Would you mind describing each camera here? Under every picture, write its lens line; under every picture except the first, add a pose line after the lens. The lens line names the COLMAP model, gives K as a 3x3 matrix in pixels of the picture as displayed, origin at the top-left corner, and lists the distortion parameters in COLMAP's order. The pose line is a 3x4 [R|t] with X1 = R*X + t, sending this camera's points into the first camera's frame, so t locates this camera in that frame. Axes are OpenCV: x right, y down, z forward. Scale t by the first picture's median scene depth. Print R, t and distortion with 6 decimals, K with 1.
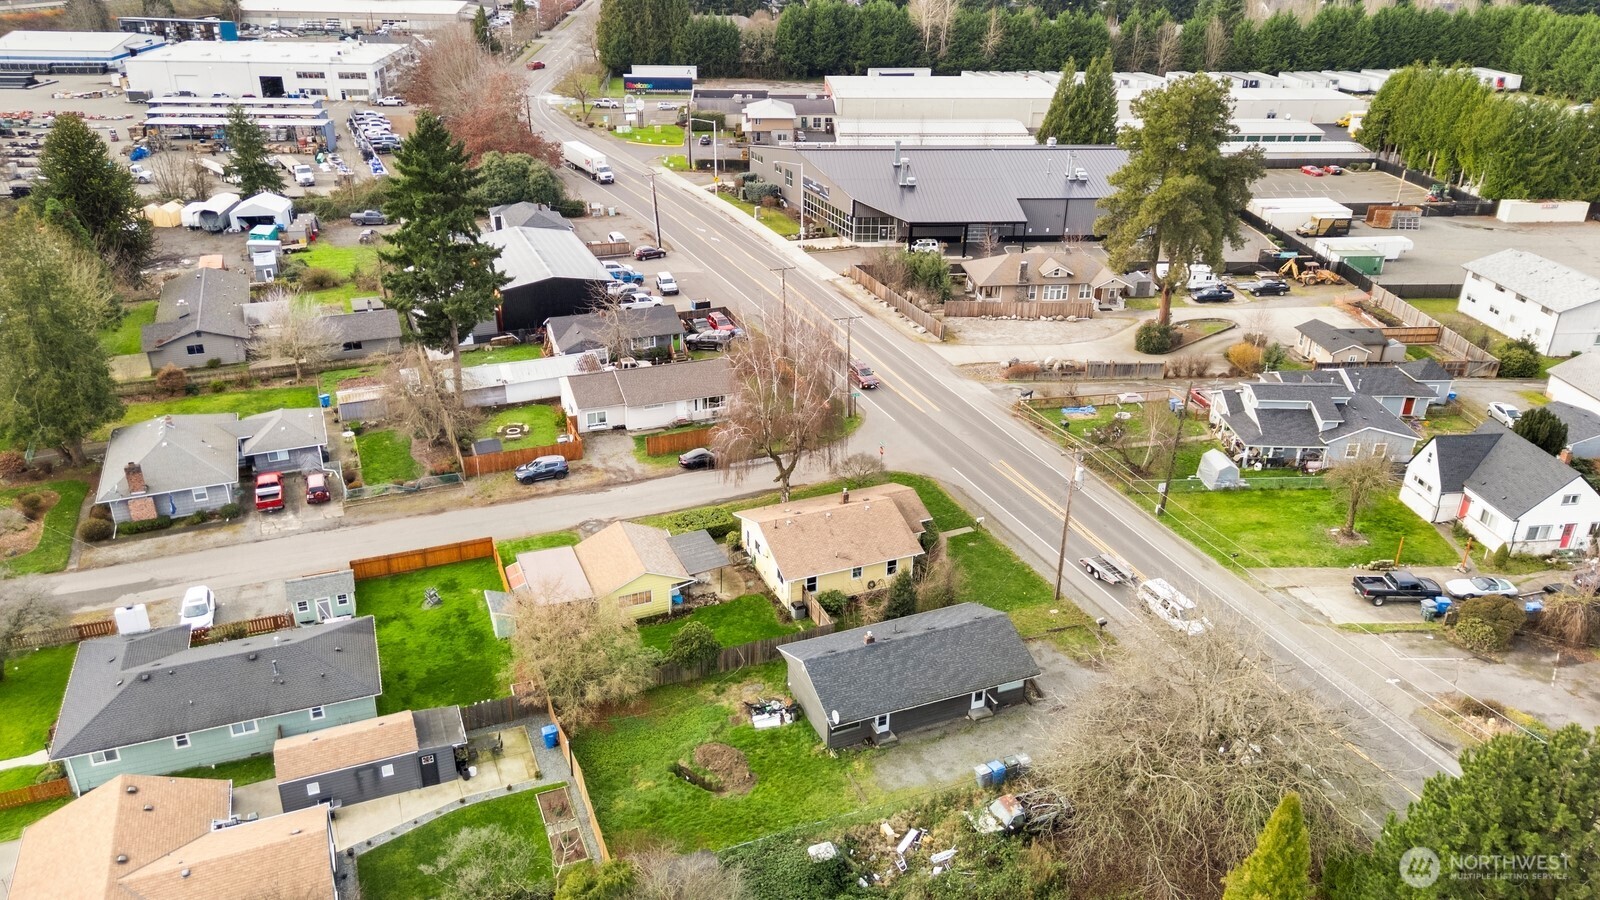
lens RADIAL K [[1149.3, 0, 780.1], [0, 1149.3, 448.9], [0, 0, 1]] dist [0.115106, -0.137020]
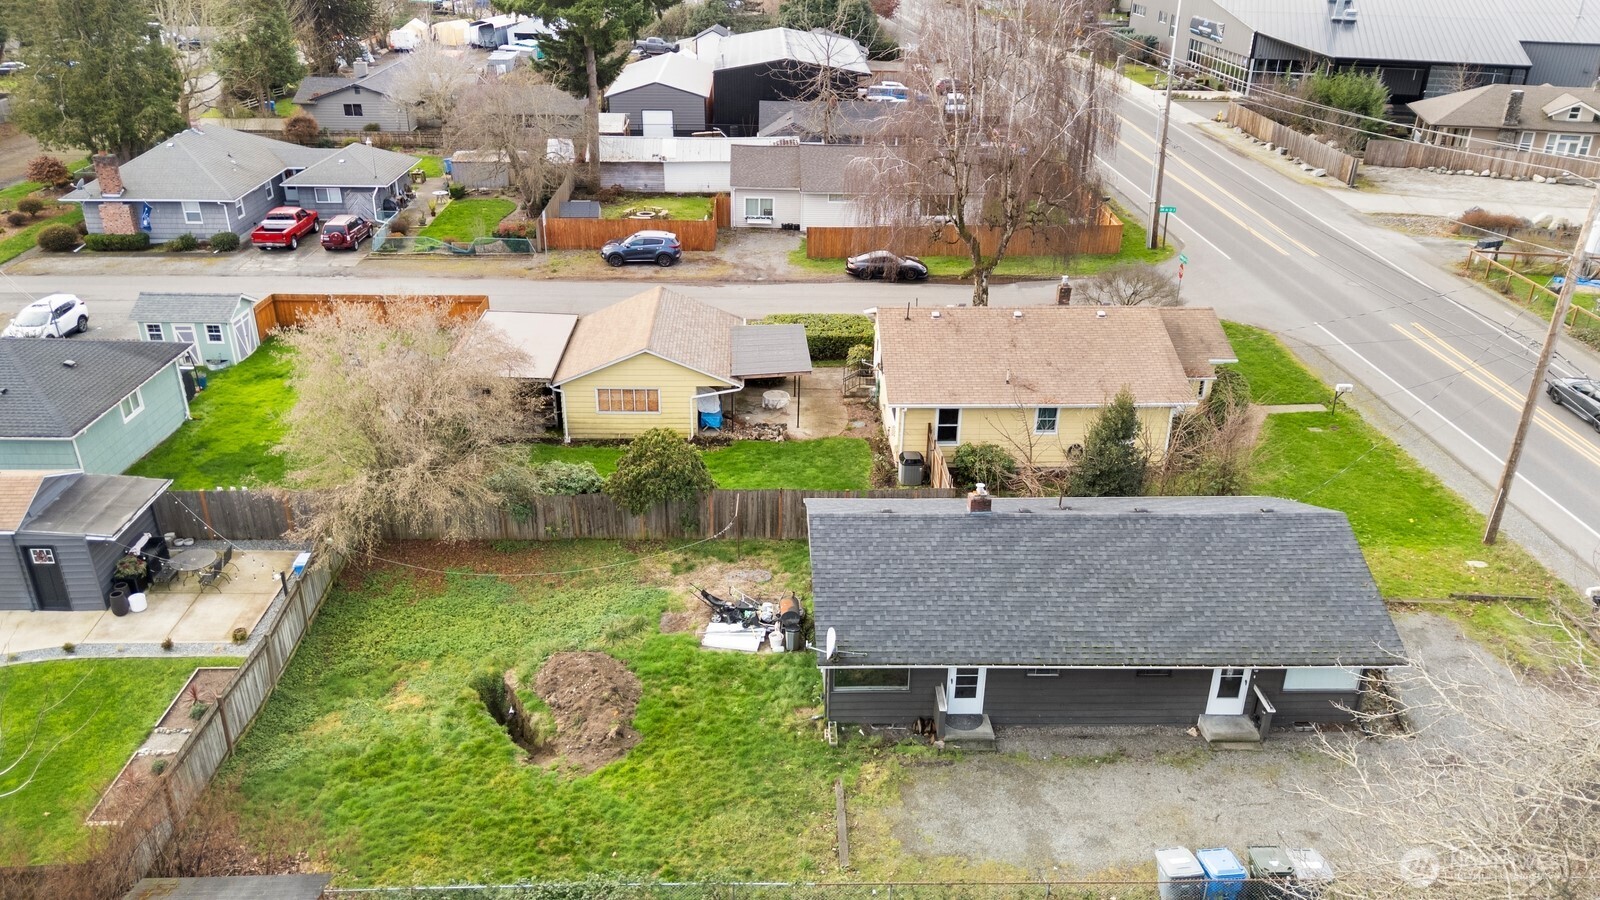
lens RADIAL K [[1158.8, 0, 796.7], [0, 1158.8, 451.6], [0, 0, 1]] dist [0.067107, -0.060653]
pose [[0.938779, 0.153558, -0.308405, 0.104401], [-0.153617, 0.987833, 0.024245, 0.106451], [0.308375, 0.024616, 0.950946, 0.410322]]
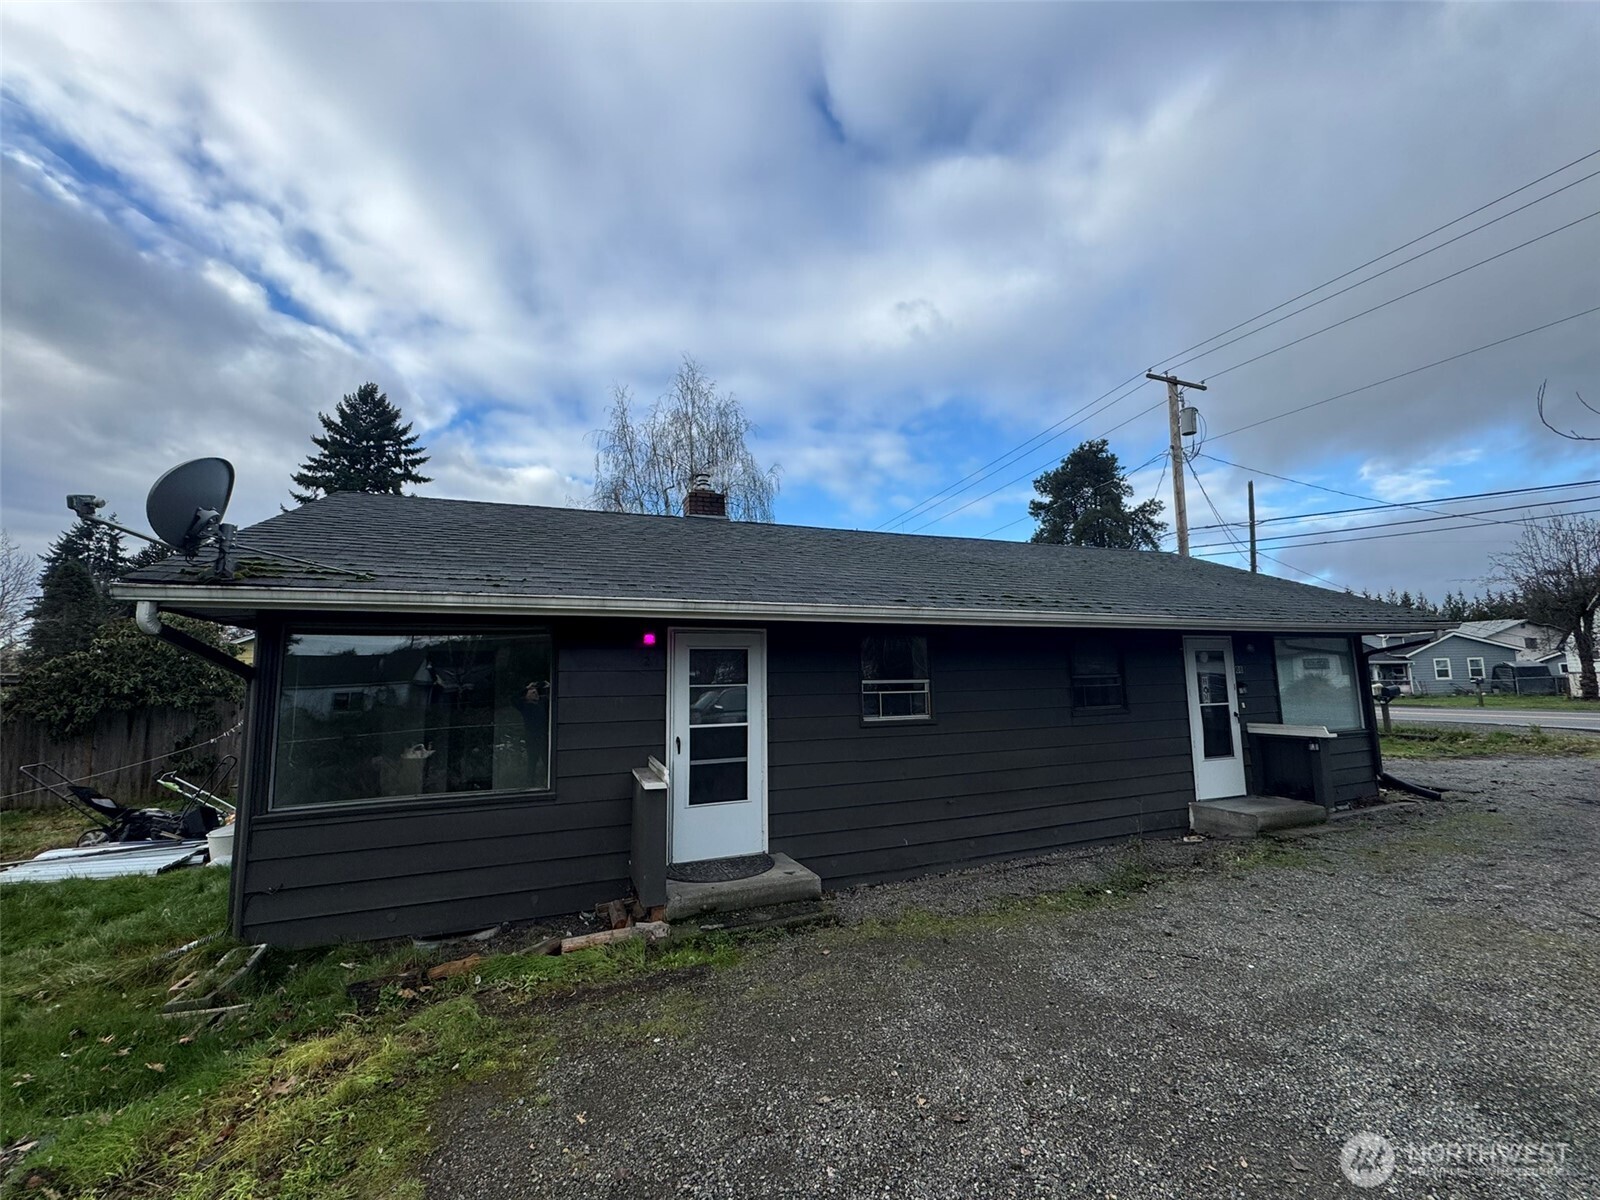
lens RADIAL K [[634.2, 0, 798.7], [0, 634.2, 603.5], [0, 0, 1]] dist [-0.001736, 0.000109]
pose [[0.999784, -0.020524, 0.003214, 0.070098], [0.019079, 0.845931, -0.532951, 0.185497], [0.008219, 0.532897, 0.846140, 0.650664]]
